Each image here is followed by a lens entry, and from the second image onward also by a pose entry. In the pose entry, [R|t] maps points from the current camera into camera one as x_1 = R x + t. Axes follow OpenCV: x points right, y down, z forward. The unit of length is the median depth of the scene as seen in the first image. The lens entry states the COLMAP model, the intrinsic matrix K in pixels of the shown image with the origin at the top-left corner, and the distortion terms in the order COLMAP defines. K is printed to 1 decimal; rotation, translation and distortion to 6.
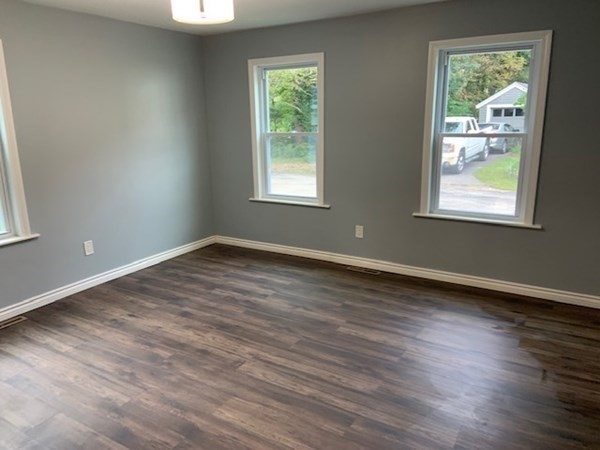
lens RADIAL K [[458.6, 0, 297.6], [0, 458.6, 224.9], [0, 0, 1]] dist [-0.003484, -0.006379]
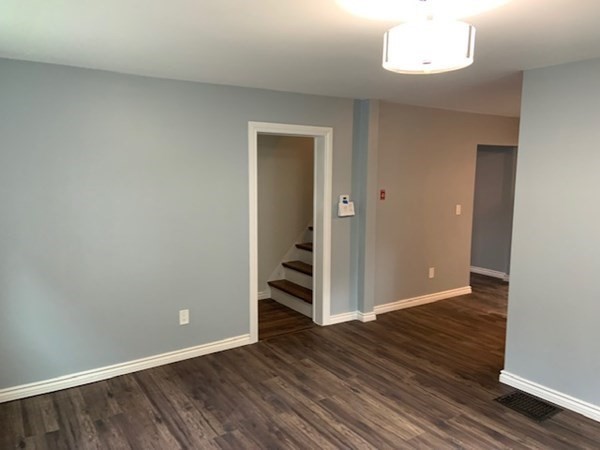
lens RADIAL K [[458.6, 0, 297.6], [0, 458.6, 224.9], [0, 0, 1]] dist [-0.003484, -0.006379]
pose [[-0.907083, -0.049810, 0.417995, -0.313394], [0.106690, 0.933350, 0.342747, -0.471308], [-0.407208, 0.355496, -0.841311, 1.706686]]
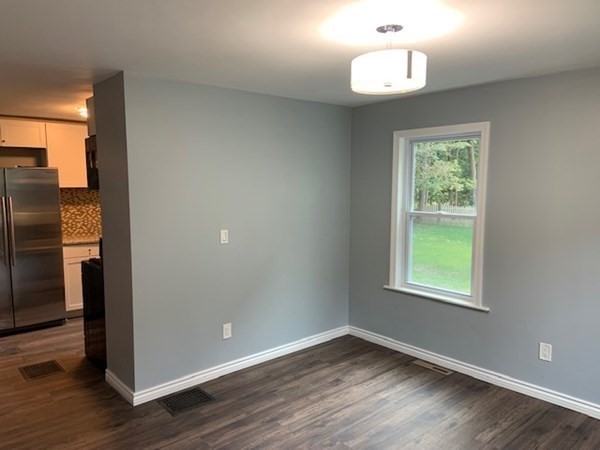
lens RADIAL K [[458.6, 0, 297.6], [0, 458.6, 224.9], [0, 0, 1]] dist [-0.003484, -0.006379]
pose [[-0.302661, 0.108784, -0.946870, 0.644220], [-0.234174, 0.954524, 0.184516, -0.321938], [0.923883, 0.277578, -0.263423, 1.111220]]
